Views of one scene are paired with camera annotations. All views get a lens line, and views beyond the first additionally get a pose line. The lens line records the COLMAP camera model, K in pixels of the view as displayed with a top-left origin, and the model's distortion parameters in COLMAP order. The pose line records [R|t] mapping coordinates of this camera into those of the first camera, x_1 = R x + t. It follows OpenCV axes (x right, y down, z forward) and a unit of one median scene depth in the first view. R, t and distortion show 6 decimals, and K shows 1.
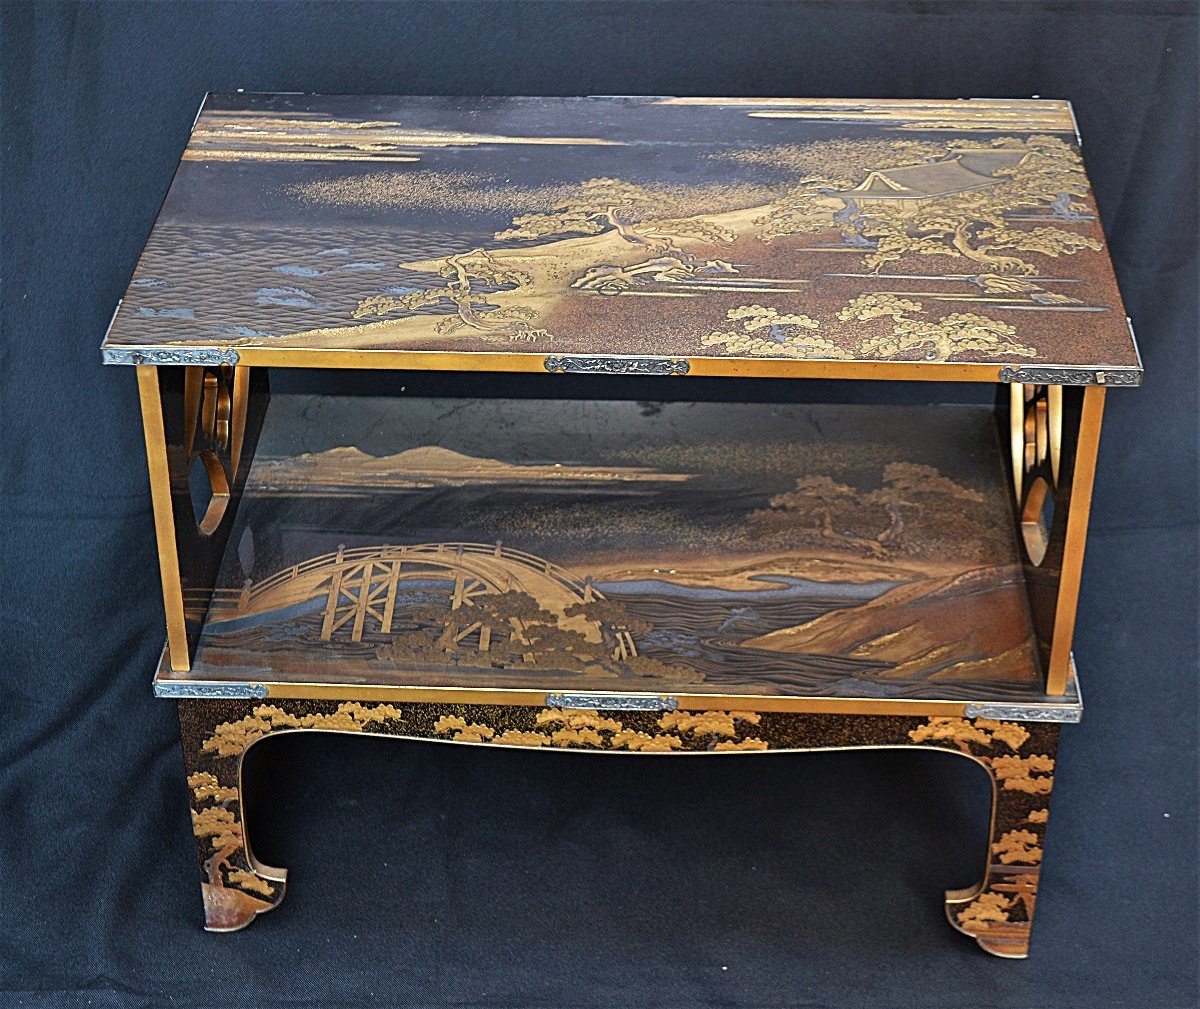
lens RADIAL K [[2211.5, 0, 601.1], [0, 2211.5, 505.7], [0, 0, 1]] dist [-0.011343, 0.000000]
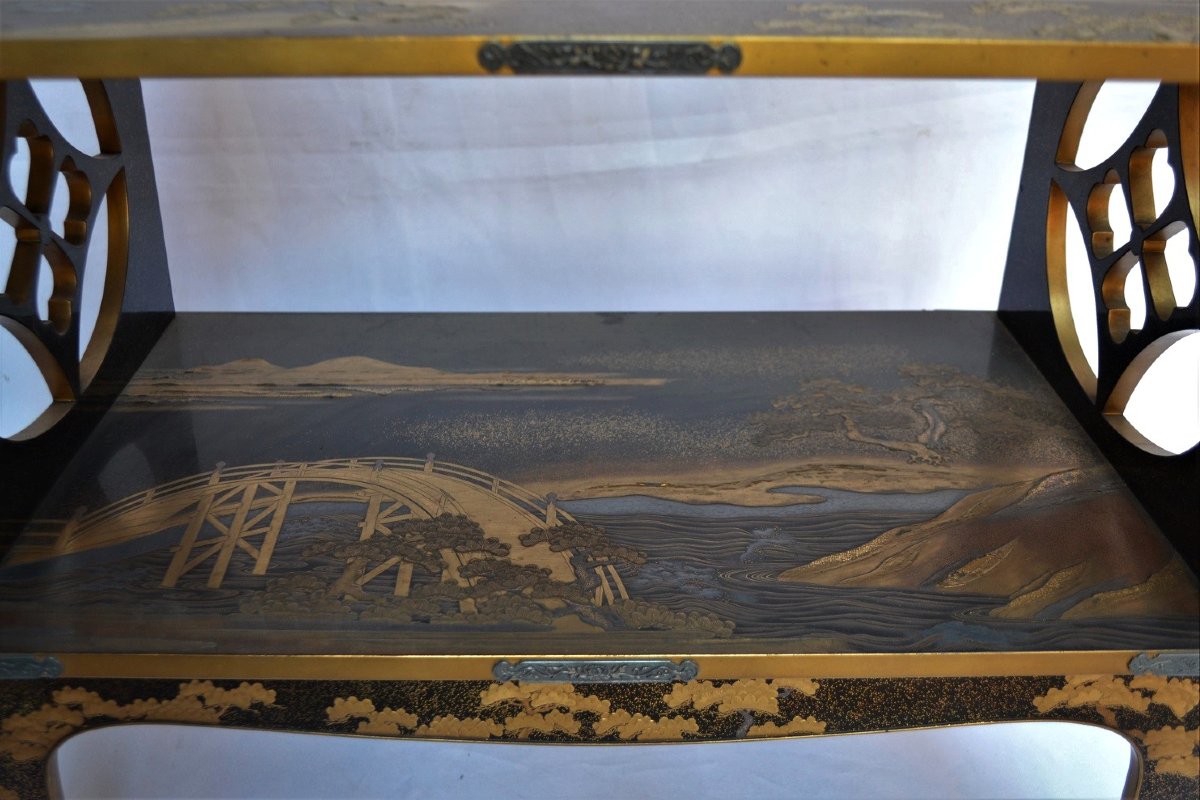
lens RADIAL K [[1183.5, 0, 594.5], [0, 1183.5, 393.8], [0, 0, 1]] dist [-0.052316, 0.000000]
pose [[0.998309, -0.018525, 0.055100, -0.012539], [0.024851, 0.992885, -0.116453, 0.045908], [-0.052551, 0.117625, 0.991667, 0.613494]]
